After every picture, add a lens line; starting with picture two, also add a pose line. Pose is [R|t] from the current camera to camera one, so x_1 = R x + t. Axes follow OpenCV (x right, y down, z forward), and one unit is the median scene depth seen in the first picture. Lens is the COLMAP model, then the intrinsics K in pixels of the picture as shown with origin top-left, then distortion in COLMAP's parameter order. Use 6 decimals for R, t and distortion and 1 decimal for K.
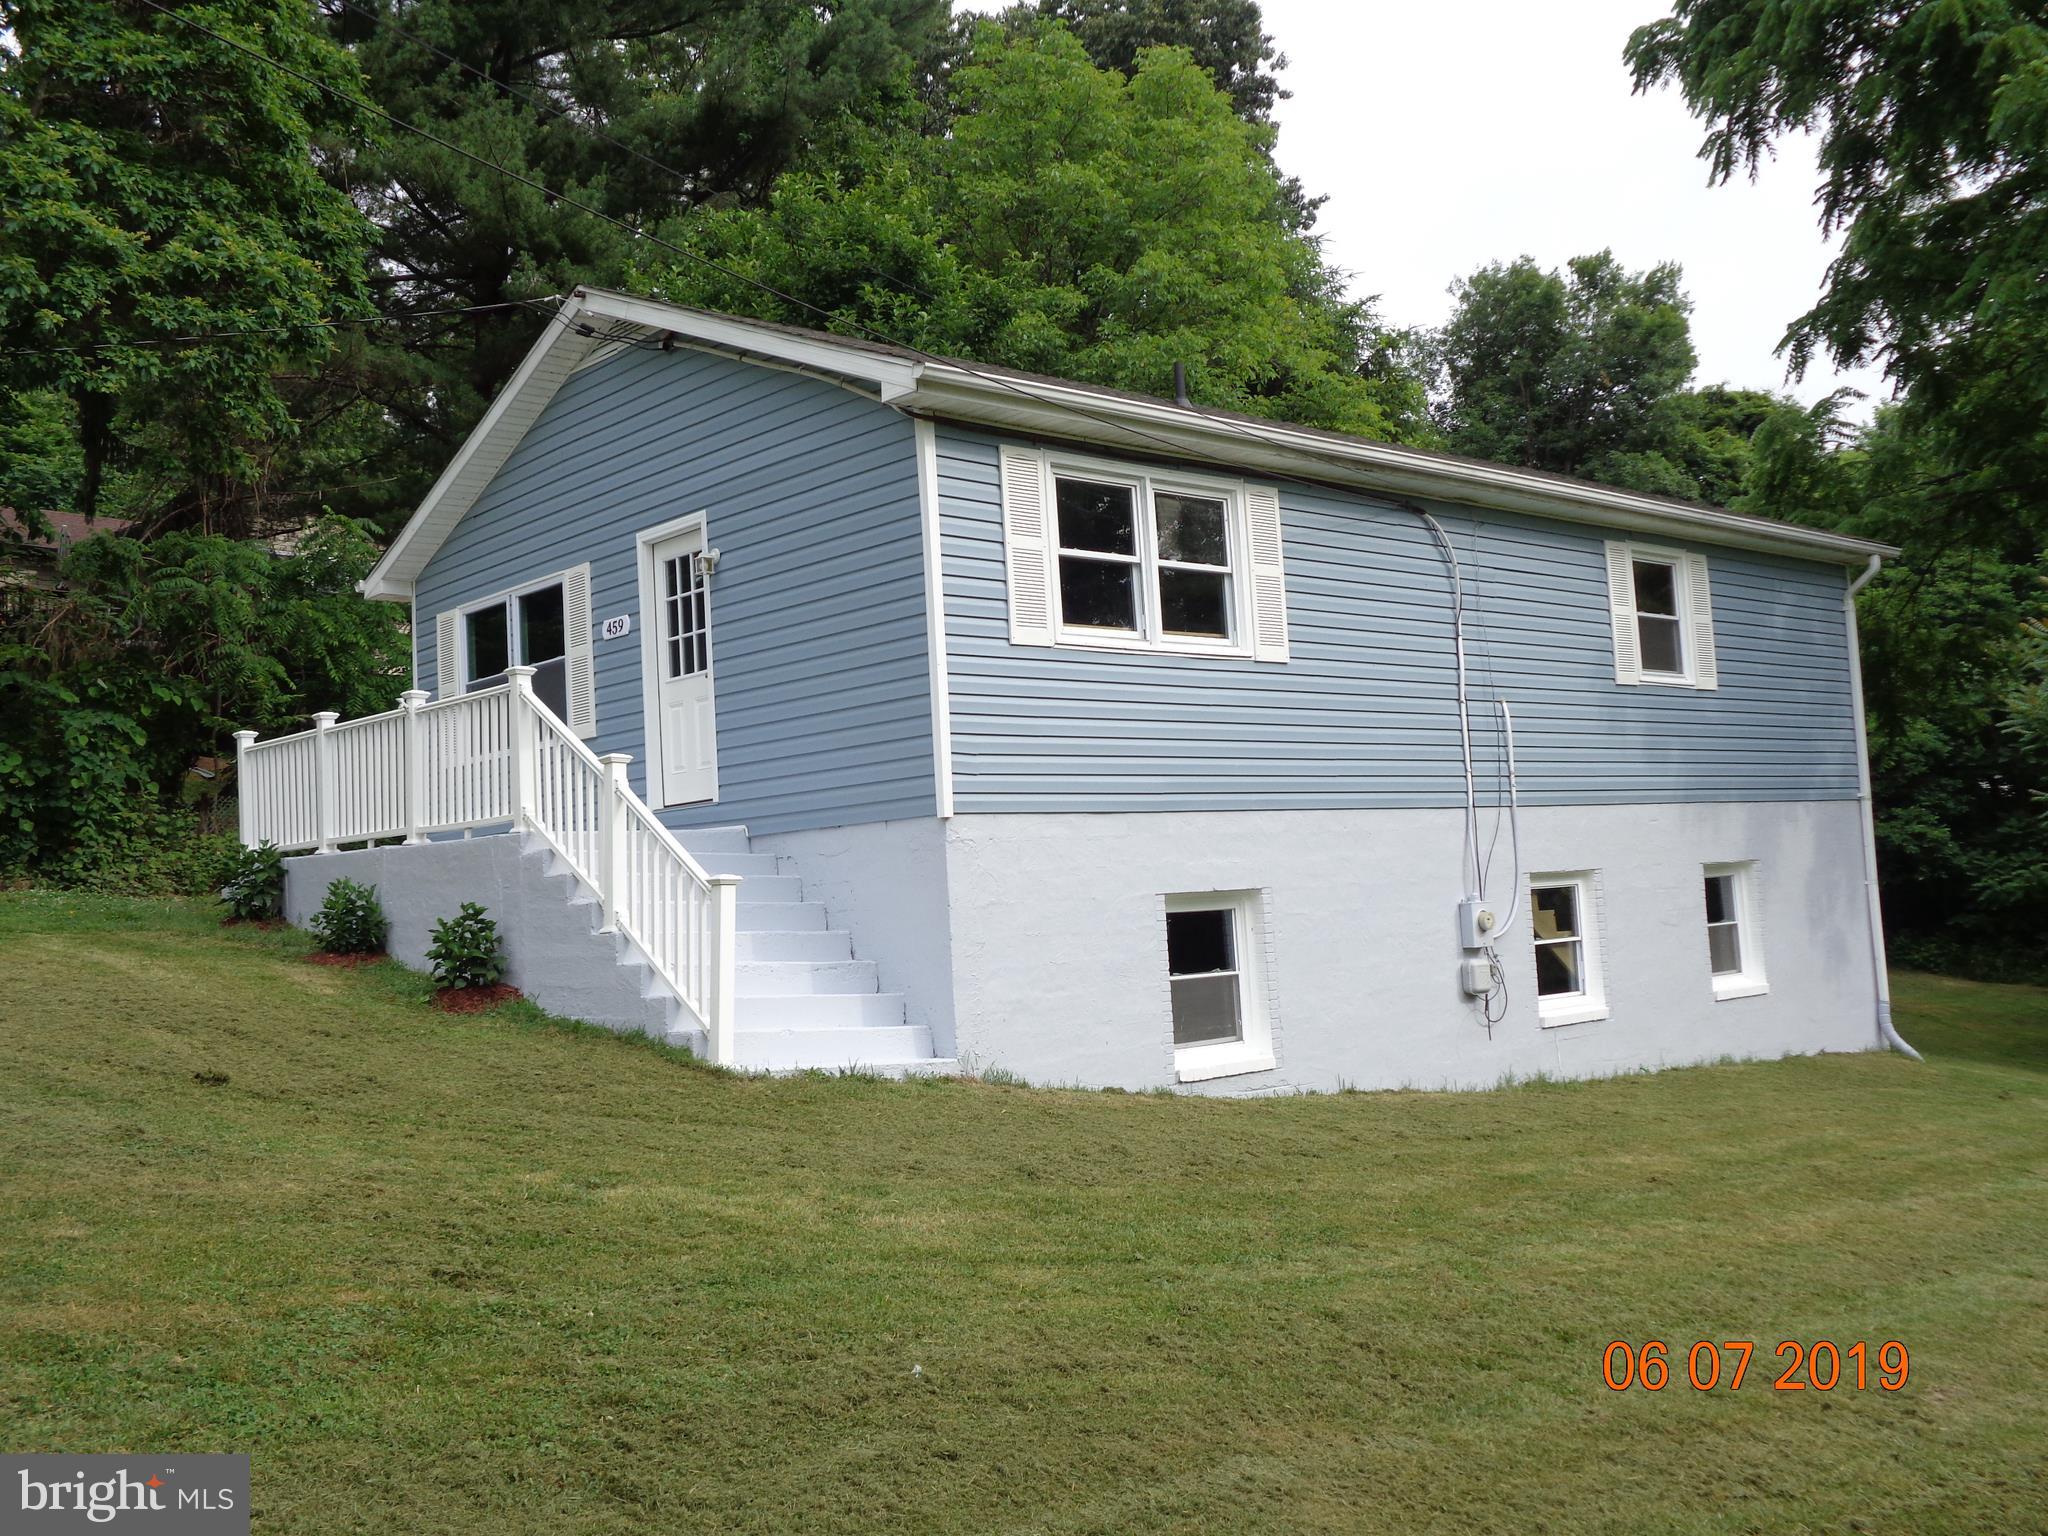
lens RADIAL K [[1926.0, 0, 1024.0], [0, 1926.0, 768.0], [0, 0, 1]] dist [0.009528, -0.020735]
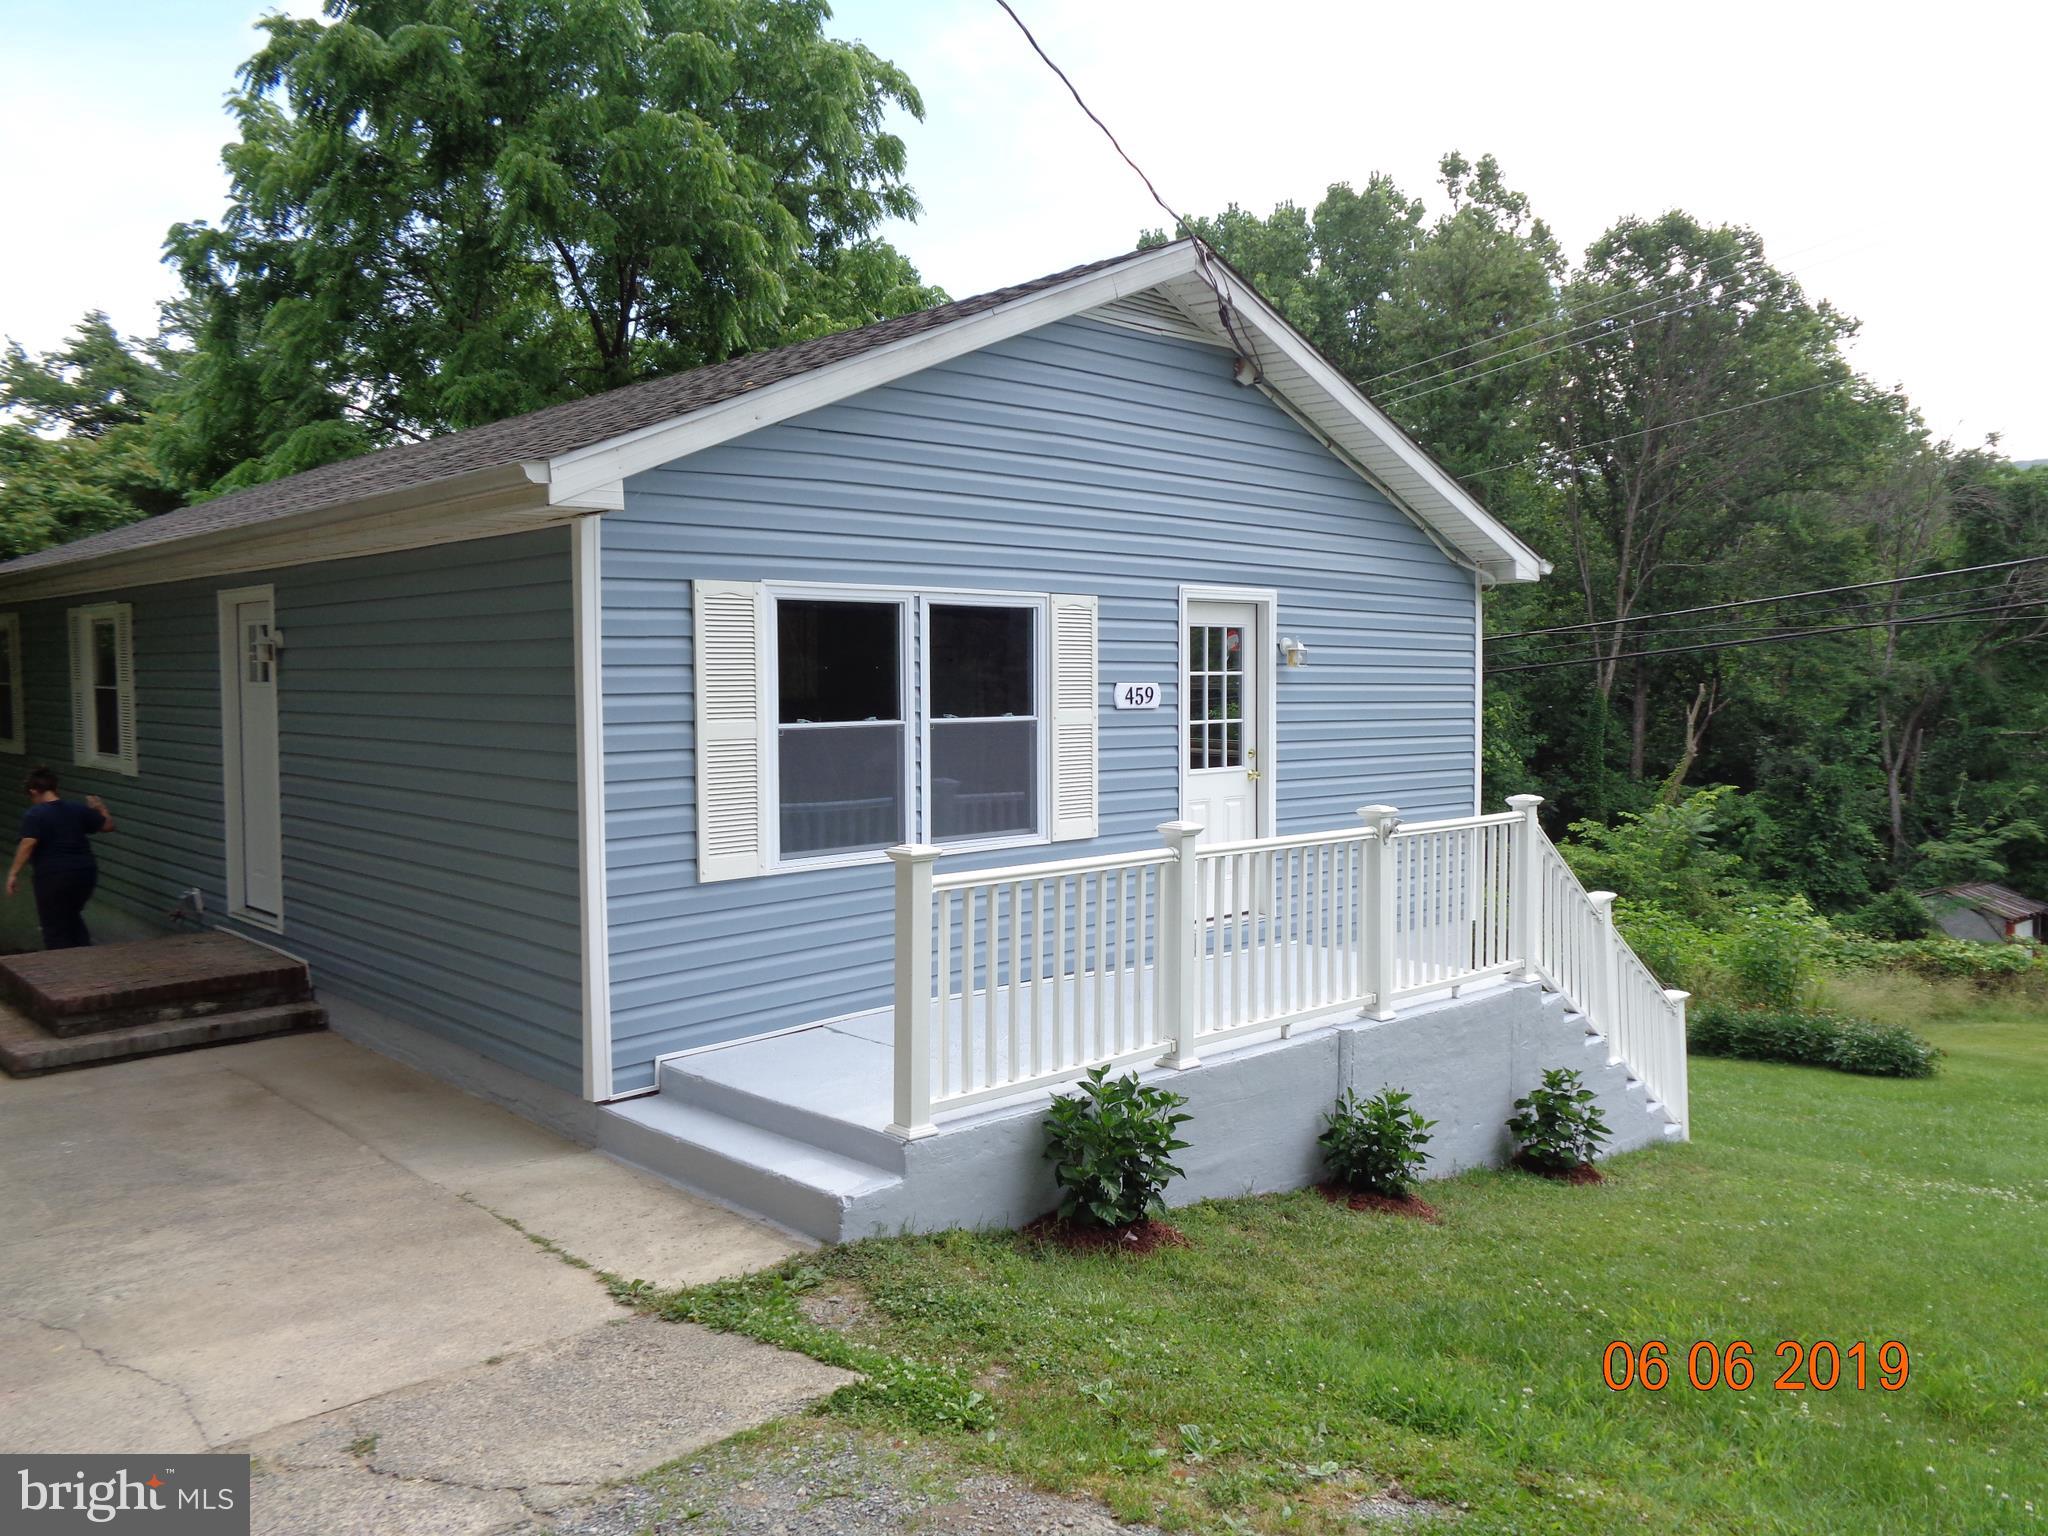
lens RADIAL K [[1550.7, 0, 1024.0], [0, 1550.7, 768.0], [0, 0, 1]] dist [-0.001049, 0.002579]
pose [[-0.019455, -0.002826, 0.999807, -0.839807], [-0.072670, 0.997355, 0.001405, -0.042535], [-0.997166, -0.072629, -0.019609, 1.072751]]
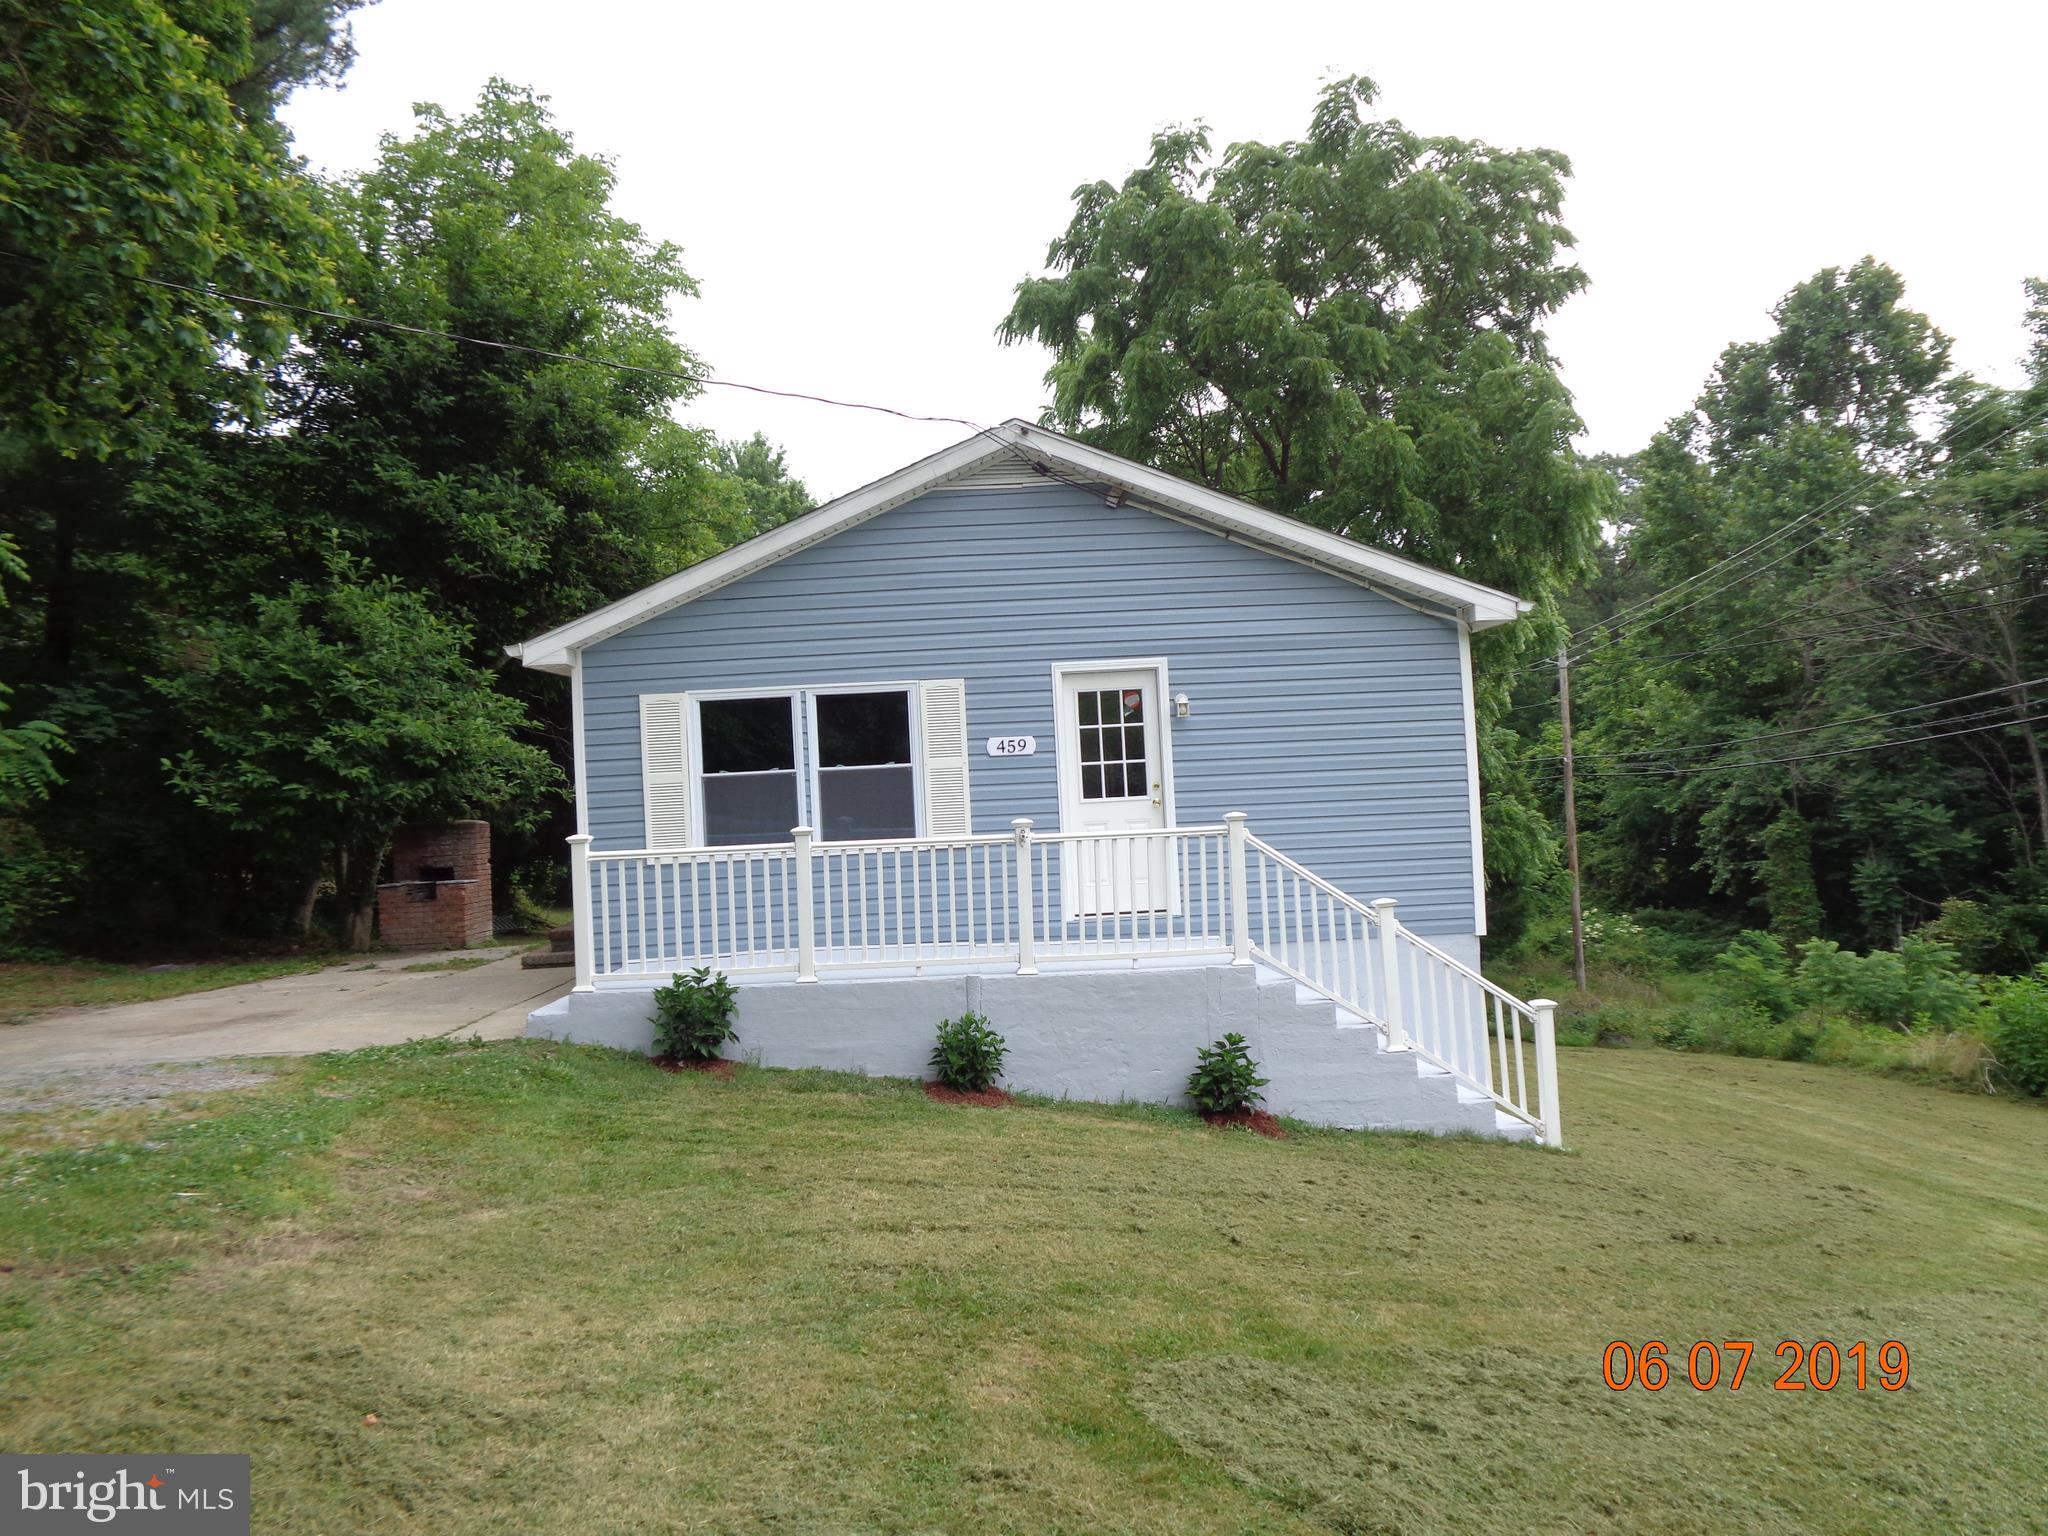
lens RADIAL K [[1550.7, 0, 1024.0], [0, 1550.7, 768.0], [0, 0, 1]] dist [-0.001049, 0.002579]
pose [[0.646288, 0.029059, 0.762540, -0.874802], [-0.046462, 0.998919, 0.001311, -0.063219], [-0.761678, -0.036277, 0.646939, 0.447383]]
